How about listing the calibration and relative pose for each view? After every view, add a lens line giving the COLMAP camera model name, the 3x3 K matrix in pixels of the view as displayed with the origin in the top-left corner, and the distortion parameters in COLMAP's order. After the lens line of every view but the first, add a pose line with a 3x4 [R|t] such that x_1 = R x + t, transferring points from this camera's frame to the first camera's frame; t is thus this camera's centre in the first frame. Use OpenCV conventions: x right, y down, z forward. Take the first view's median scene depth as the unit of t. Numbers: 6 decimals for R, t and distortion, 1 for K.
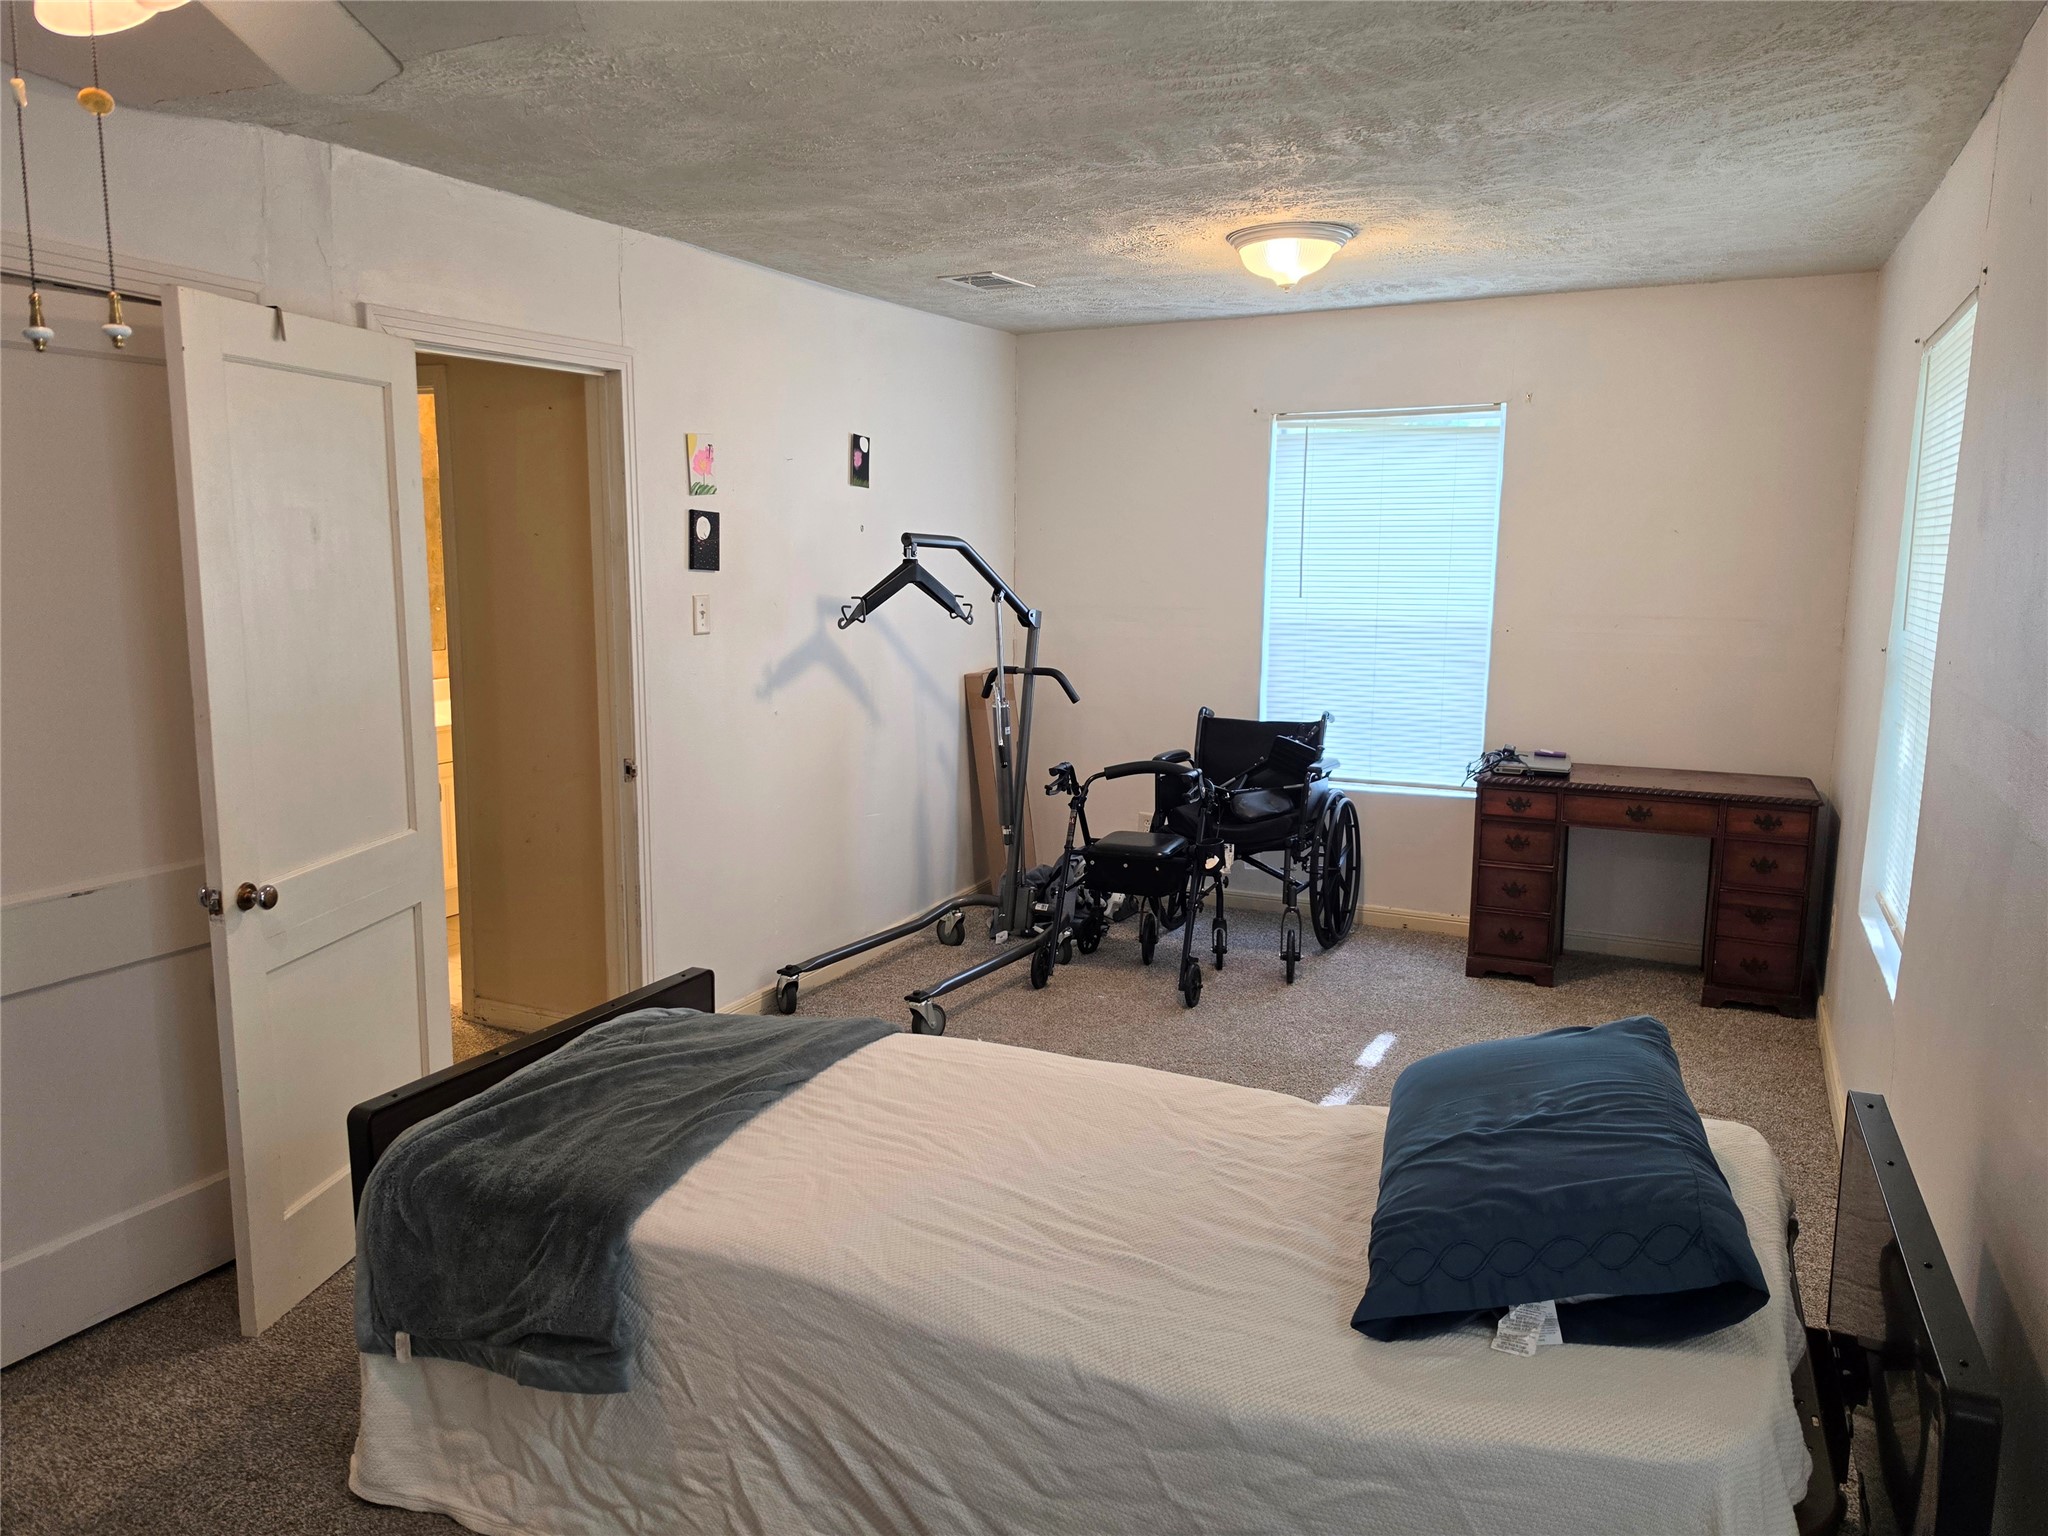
lens RADIAL K [[1411.3, 0, 1014.2], [0, 1411.3, 763.9], [0, 0, 1]] dist [0.085409, -0.108367]
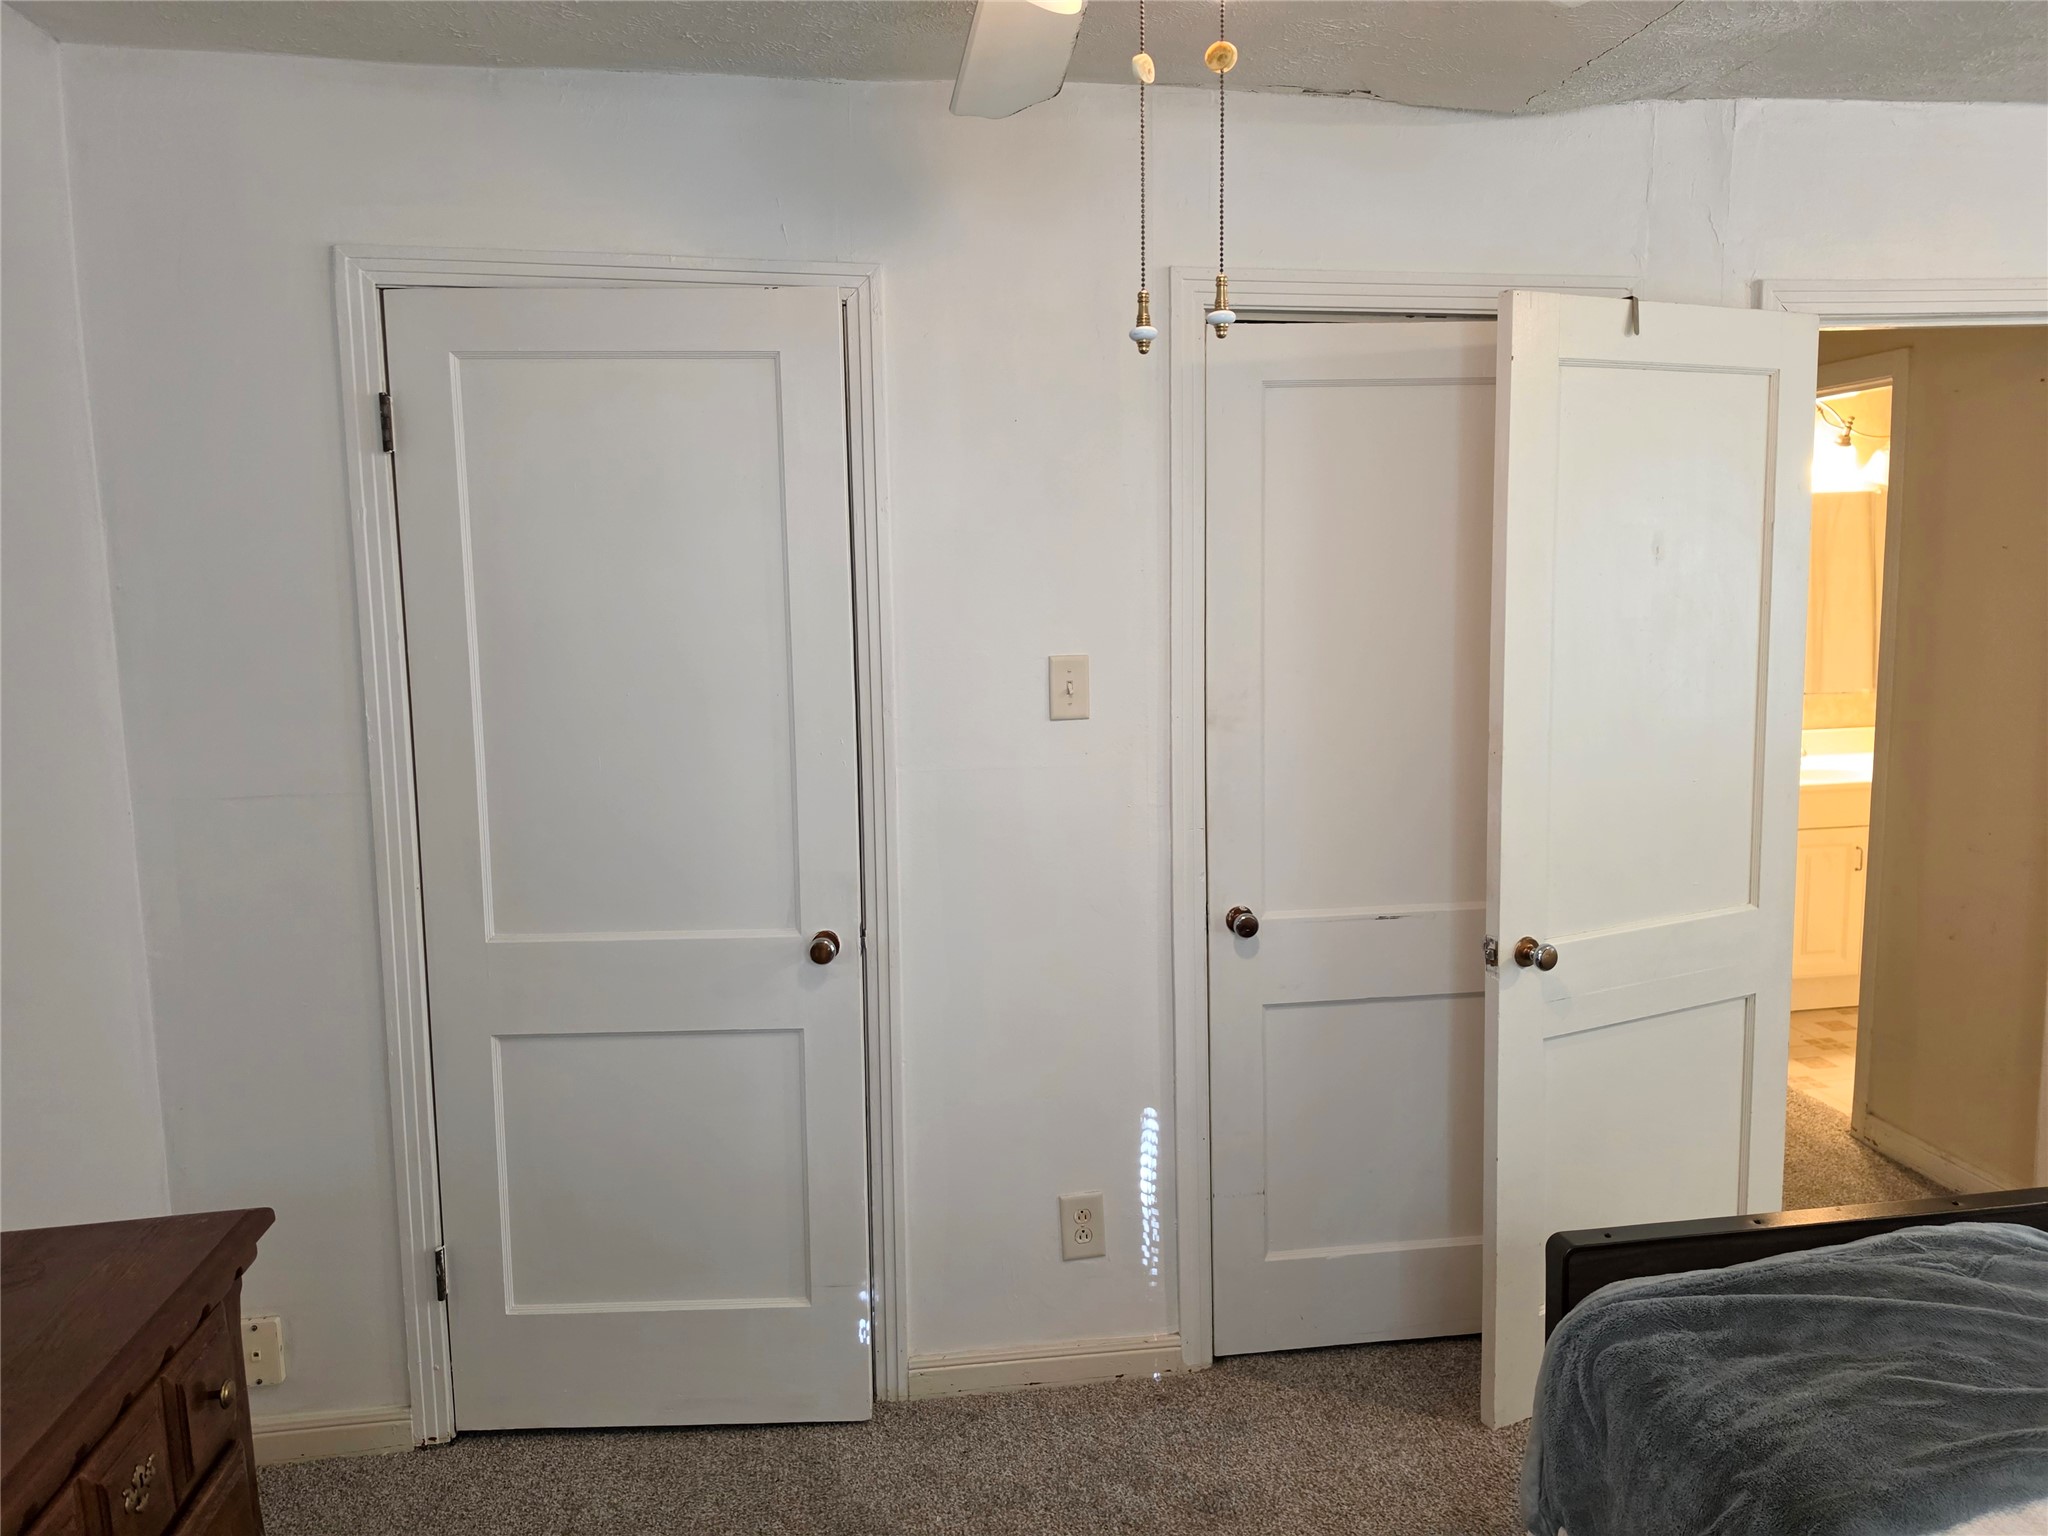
lens RADIAL K [[1459.8, 0, 1026.7], [0, 1459.8, 749.5], [0, 0, 1]] dist [0.009586, -0.005107]
pose [[0.570318, 0.079420, -0.817576, 0.034335], [-0.104453, 0.994247, 0.023718, -0.025897], [0.814756, 0.071871, 0.575332, 0.210914]]
